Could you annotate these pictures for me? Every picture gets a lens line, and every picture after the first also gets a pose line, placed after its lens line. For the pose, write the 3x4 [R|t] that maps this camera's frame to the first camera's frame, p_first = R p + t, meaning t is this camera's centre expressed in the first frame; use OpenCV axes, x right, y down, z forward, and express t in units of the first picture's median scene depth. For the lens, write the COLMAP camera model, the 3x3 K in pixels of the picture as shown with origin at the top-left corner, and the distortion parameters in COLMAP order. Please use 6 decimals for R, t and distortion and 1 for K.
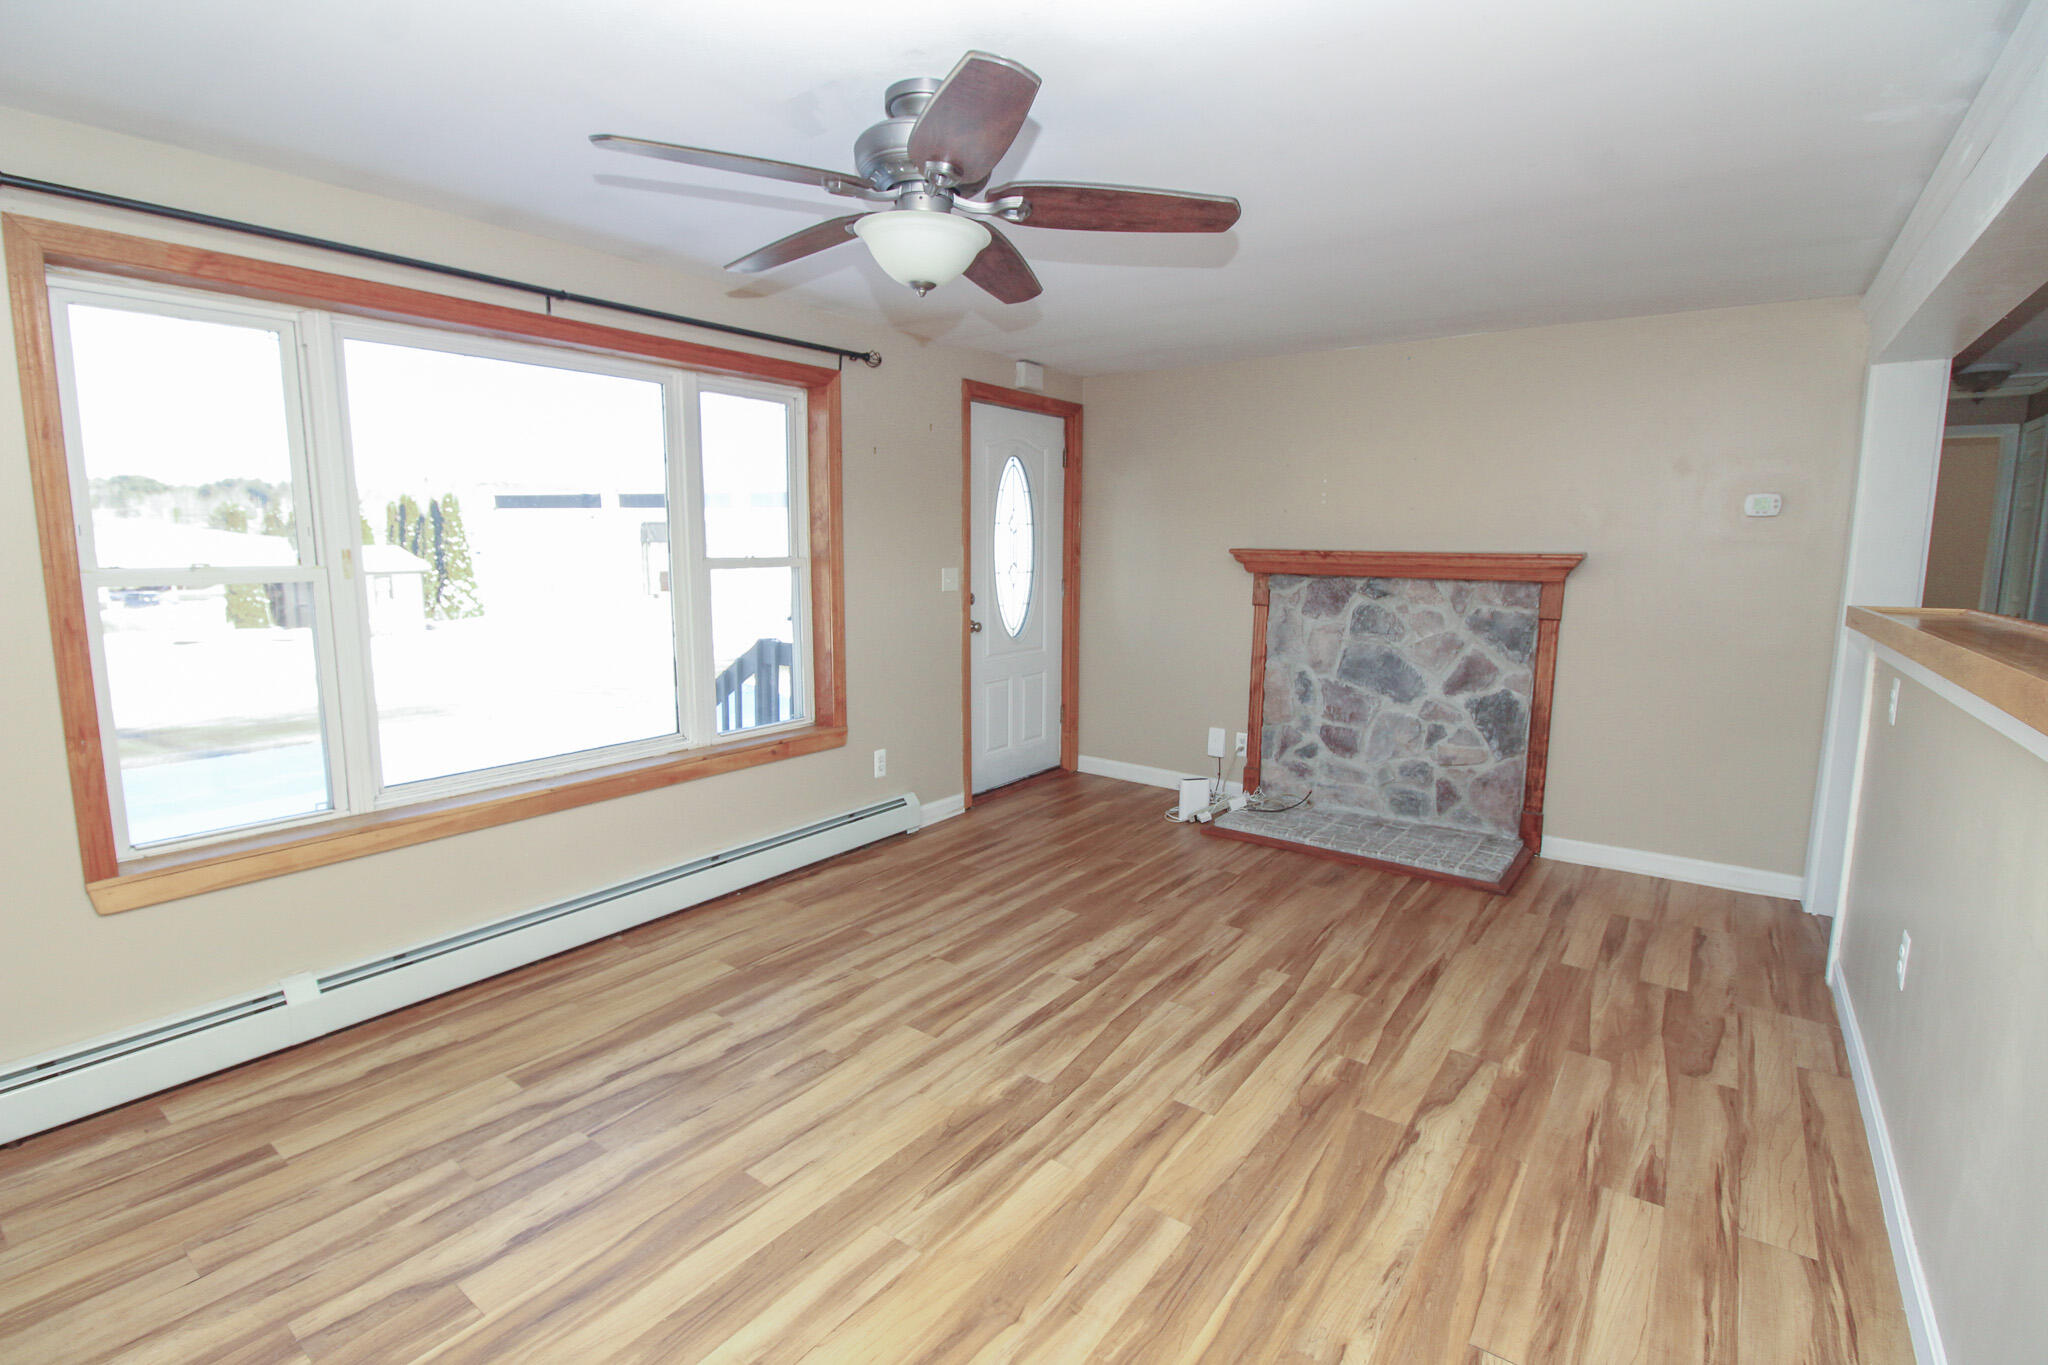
lens RADIAL K [[945.6, 0, 997.1], [0, 945.6, 672.4], [0, 0, 1]] dist [-0.002064, -0.011726]
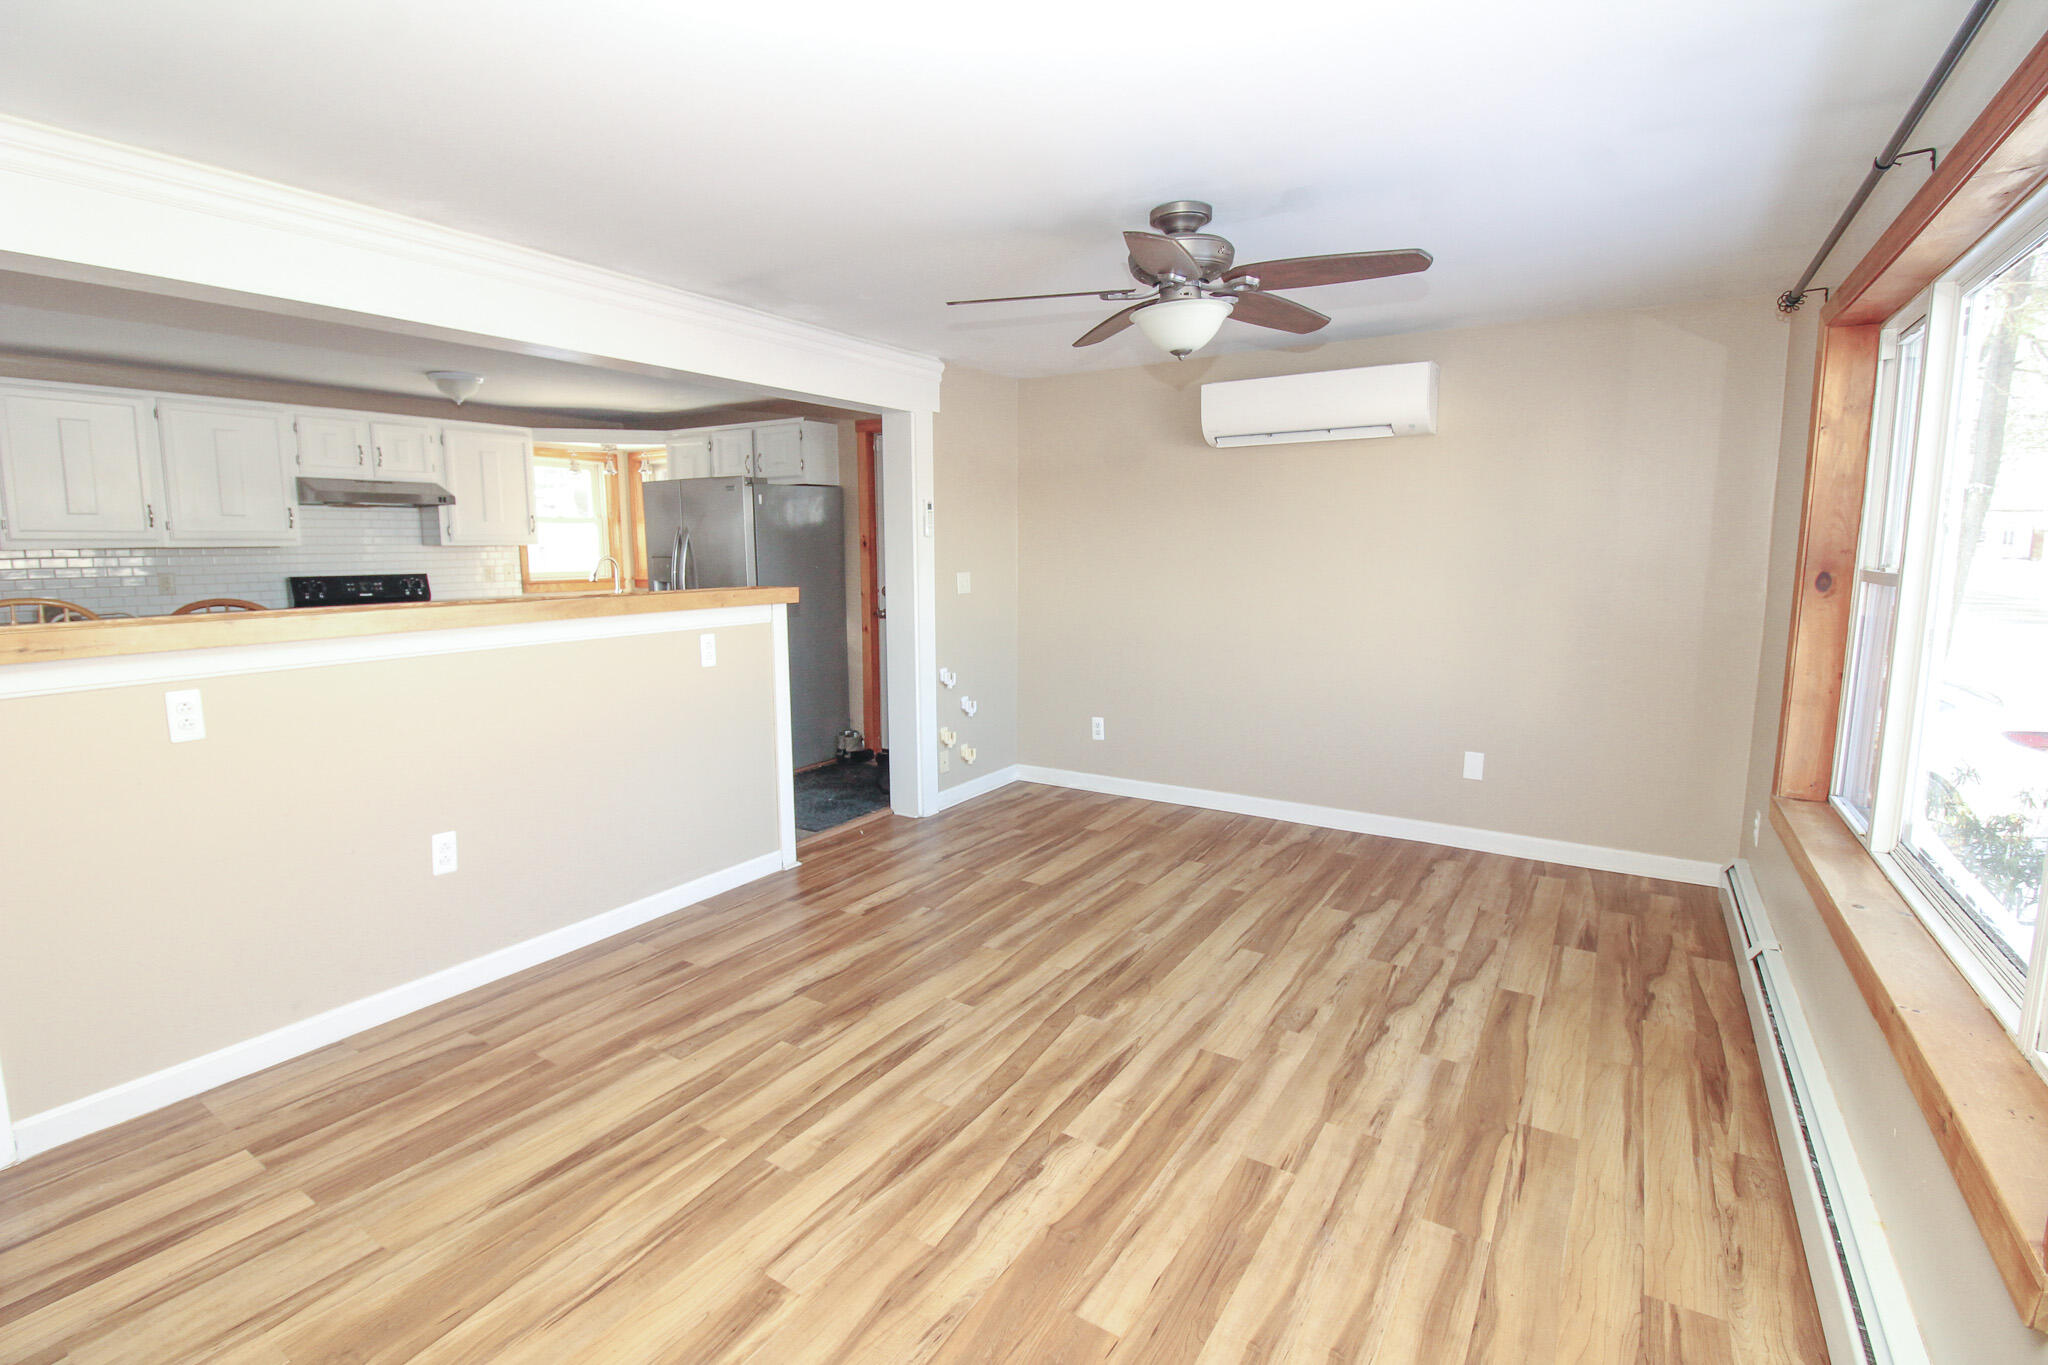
lens RADIAL K [[945.6, 0, 997.9], [0, 945.6, 674.1], [0, 0, 1]] dist [-0.002064, -0.011726]
pose [[-0.997796, 0.008893, -0.065758, 0.182284], [-0.008916, 0.964026, 0.265657, -0.217604], [0.065755, 0.265658, -0.961822, 1.604726]]
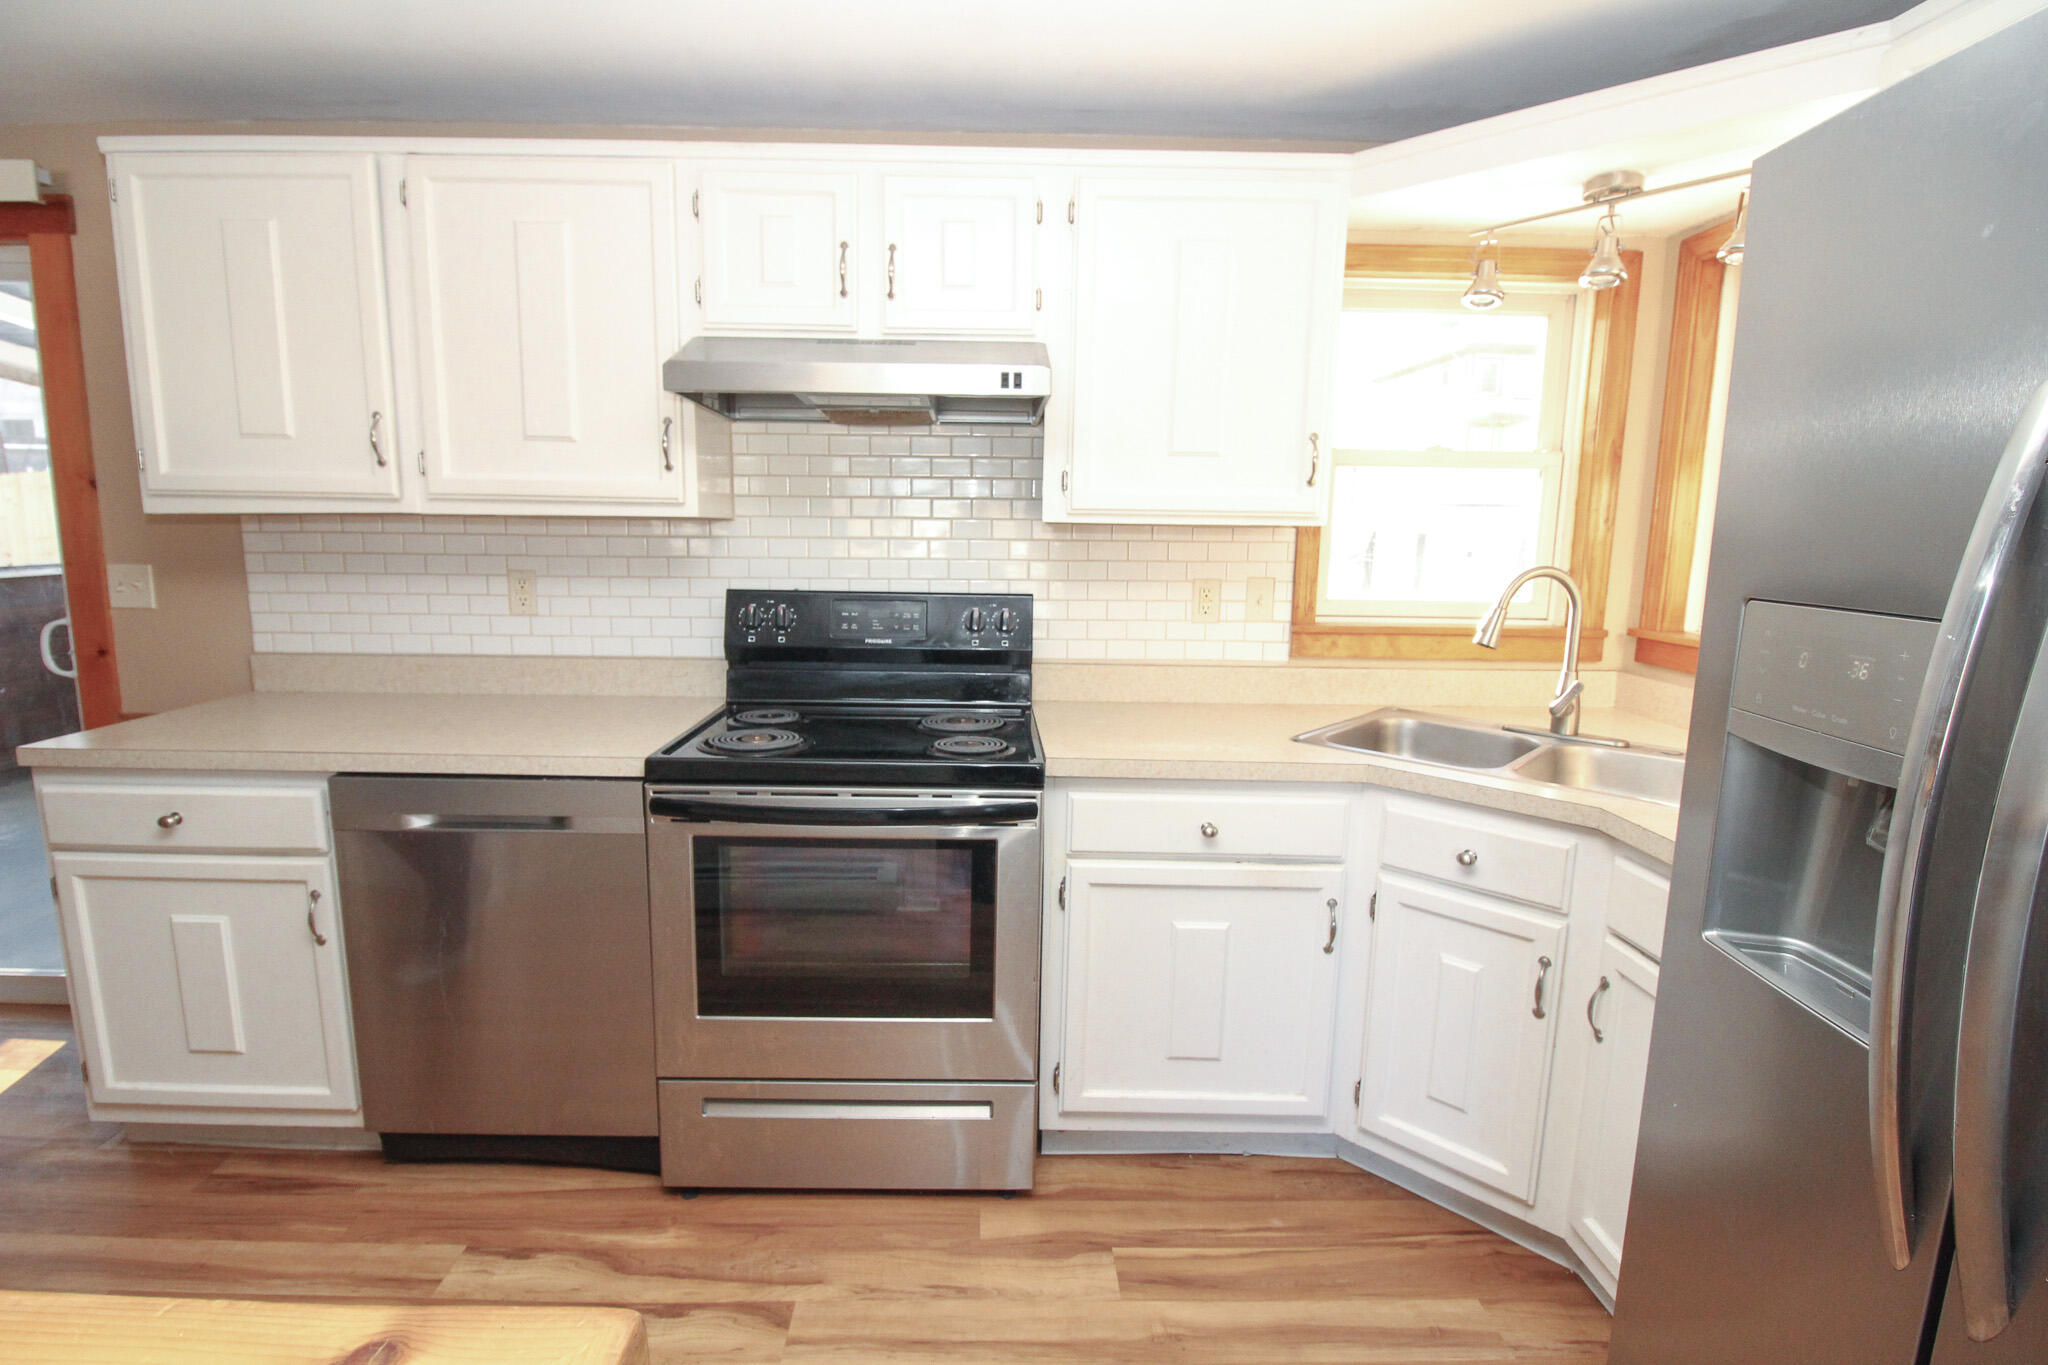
lens RADIAL K [[945.6, 0, 1004.5], [0, 945.6, 674.0], [0, 0, 1]] dist [-0.002064, -0.011726]
pose [[-0.614233, -0.132959, 0.777843, 0.658549], [0.087178, 0.968237, 0.234344, -0.001520], [-0.784294, 0.211753, -0.583132, 0.026154]]
